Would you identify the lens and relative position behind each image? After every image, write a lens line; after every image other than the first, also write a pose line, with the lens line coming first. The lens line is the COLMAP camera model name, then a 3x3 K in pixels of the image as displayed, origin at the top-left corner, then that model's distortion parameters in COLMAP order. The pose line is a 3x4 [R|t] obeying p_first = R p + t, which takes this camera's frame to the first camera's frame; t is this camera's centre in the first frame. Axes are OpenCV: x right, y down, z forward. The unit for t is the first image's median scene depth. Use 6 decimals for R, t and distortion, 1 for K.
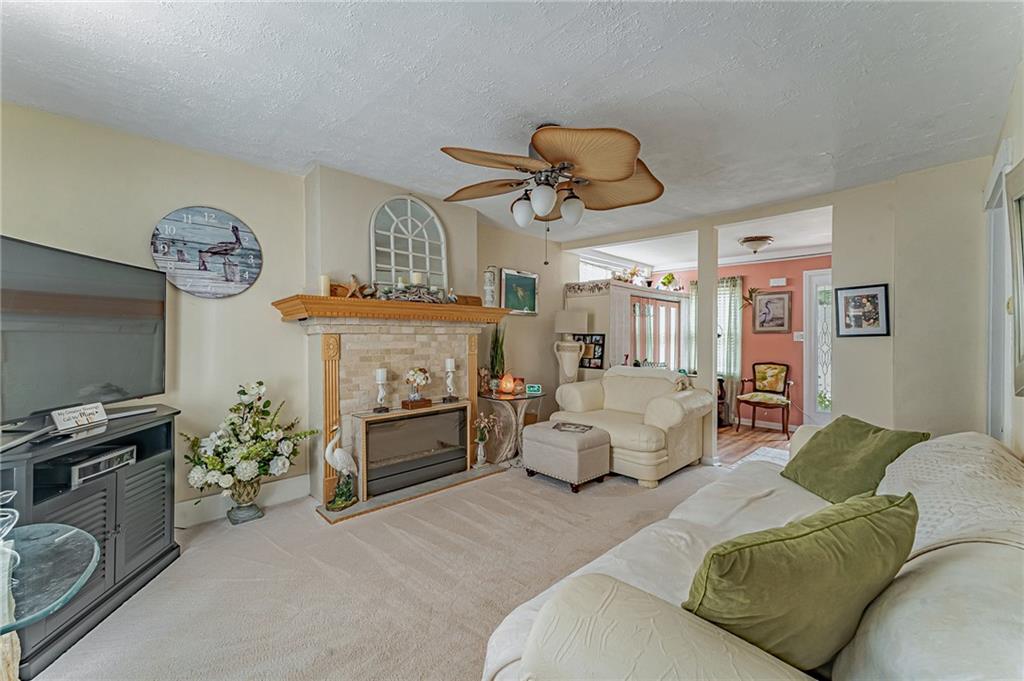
lens RADIAL K [[414.1, 0, 510.8], [0, 414.1, 337.4], [0, 0, 1]] dist [0.000490, -0.000007]
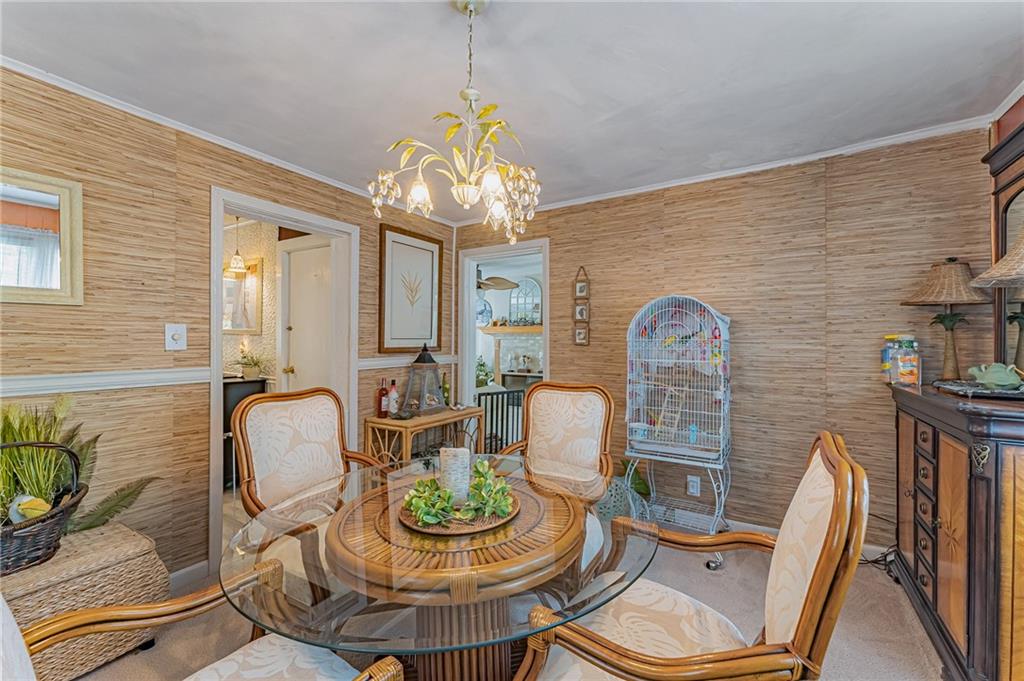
lens RADIAL K [[414.1, 0, 510.8], [0, 414.1, 337.4], [0, 0, 1]] dist [0.000490, -0.000007]
pose [[0.239494, 0.001400, -0.970897, 1.818384], [-0.006649, 0.999978, -0.000198, -0.018886], [0.970875, 0.006503, 0.239498, 0.368184]]
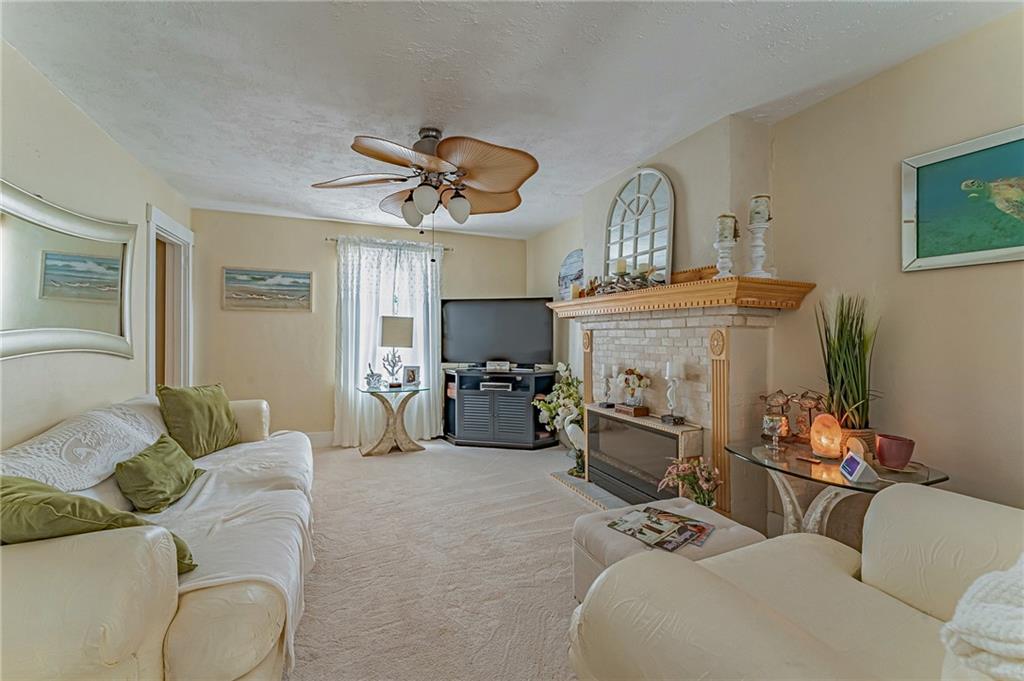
lens RADIAL K [[404.9, 0, 511.1], [0, 404.9, 337.3], [0, 0, 1]] dist [-0.000041, -0.000051]
pose [[-0.344721, 0.007146, -0.938678, 0.615647], [-0.000381, 0.999970, 0.007752, 0.002956], [0.938705, 0.003030, -0.344707, 0.988550]]
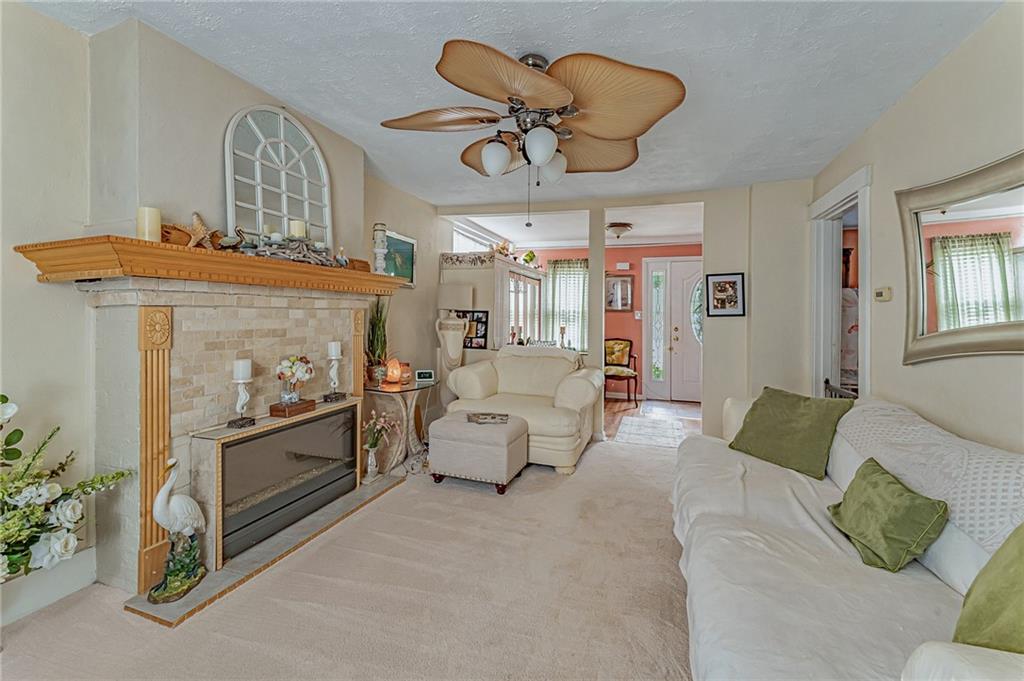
lens RADIAL K [[426.8, 0, 516.1], [0, 426.8, 311.9], [0, 0, 1]] dist [0.000534, -0.000214]
pose [[0.890054, 0.011983, 0.455697, -0.207674], [-0.010626, 0.999928, -0.005540, -0.001683], [-0.455731, 0.000089, 0.890118, 0.171853]]
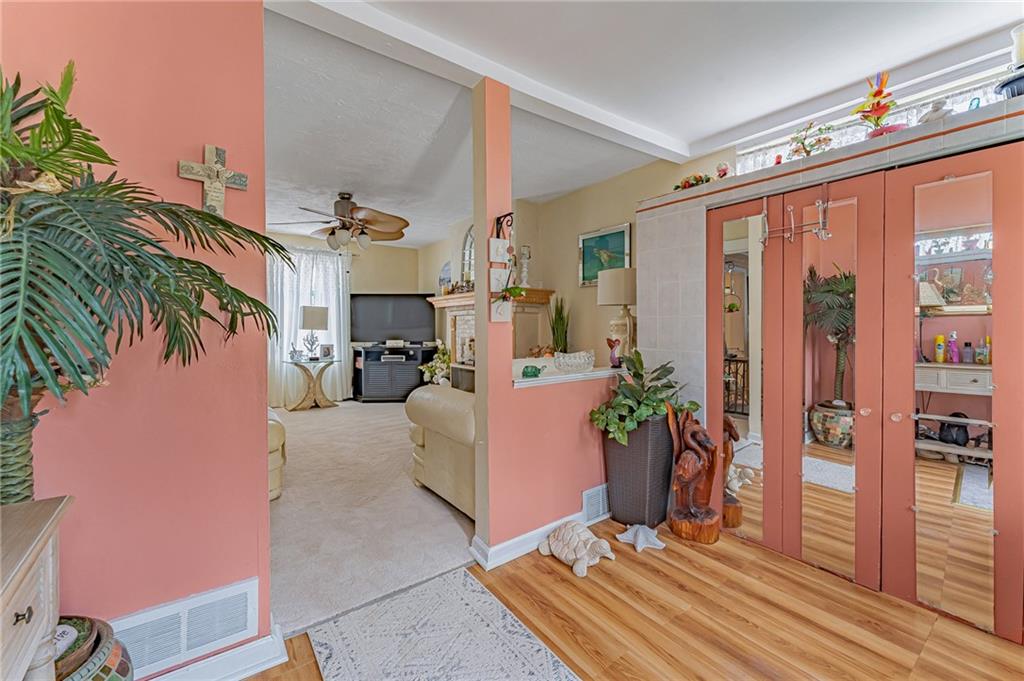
lens RADIAL K [[414.1, 0, 510.8], [0, 414.1, 337.4], [0, 0, 1]] dist [0.000490, -0.000007]
pose [[-0.142278, 0.023577, -0.989546, 1.108473], [0.000661, 0.999718, 0.023724, 0.034717], [0.989827, 0.002721, -0.142253, 1.248786]]
